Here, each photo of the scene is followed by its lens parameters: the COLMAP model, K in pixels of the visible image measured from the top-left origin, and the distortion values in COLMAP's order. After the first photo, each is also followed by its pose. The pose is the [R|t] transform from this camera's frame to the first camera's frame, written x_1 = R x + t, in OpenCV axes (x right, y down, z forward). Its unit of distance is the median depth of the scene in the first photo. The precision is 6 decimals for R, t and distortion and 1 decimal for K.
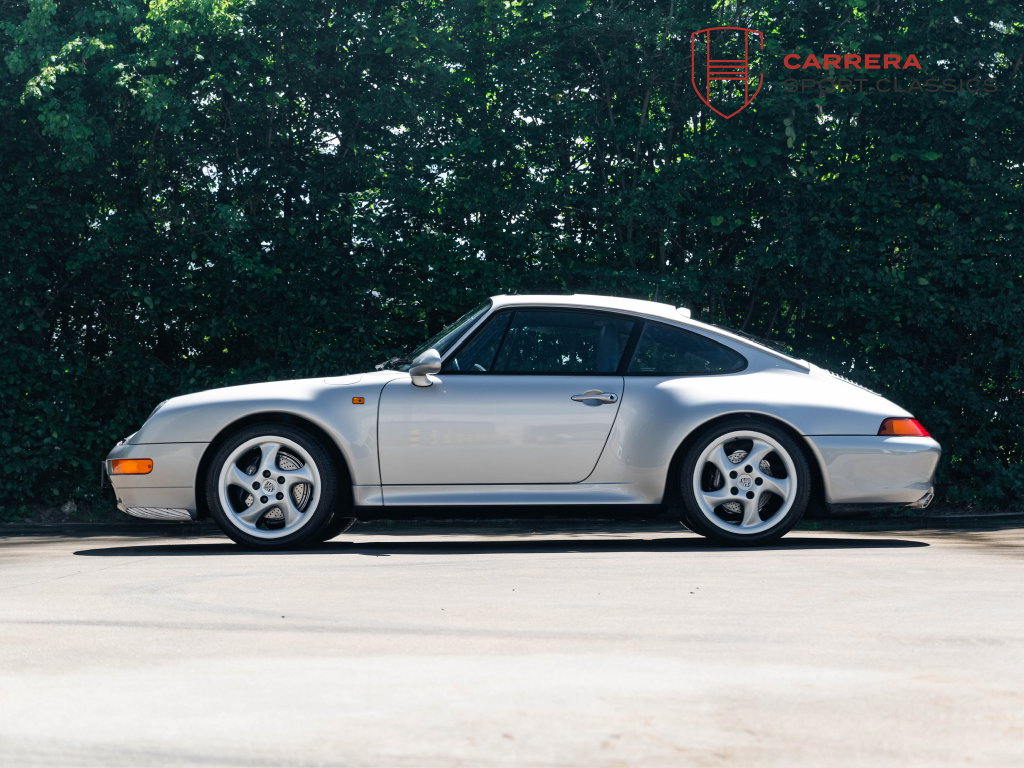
lens RADIAL K [[1968.2, 0, 512.0], [0, 1968.2, 384.0], [0, 0, 1]] dist [-0.015262, -0.053984]
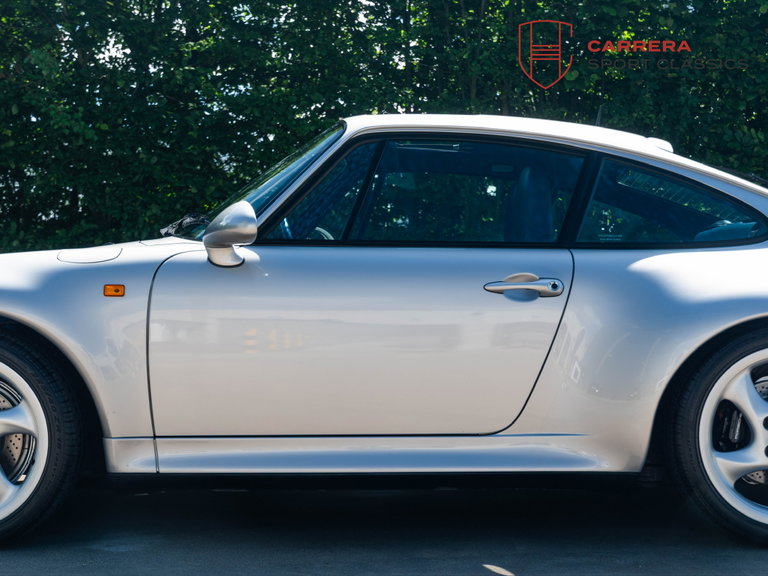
lens RADIAL K [[1275.1, 0, 384.0], [0, 1275.1, 288.0], [0, 0, 1]] dist [0.001738, 0.075054]
pose [[0.999316, 0.001840, 0.036927, -0.012939], [-0.003251, 0.999265, 0.038187, -0.006793], [-0.036830, -0.038281, 0.998588, 0.621058]]
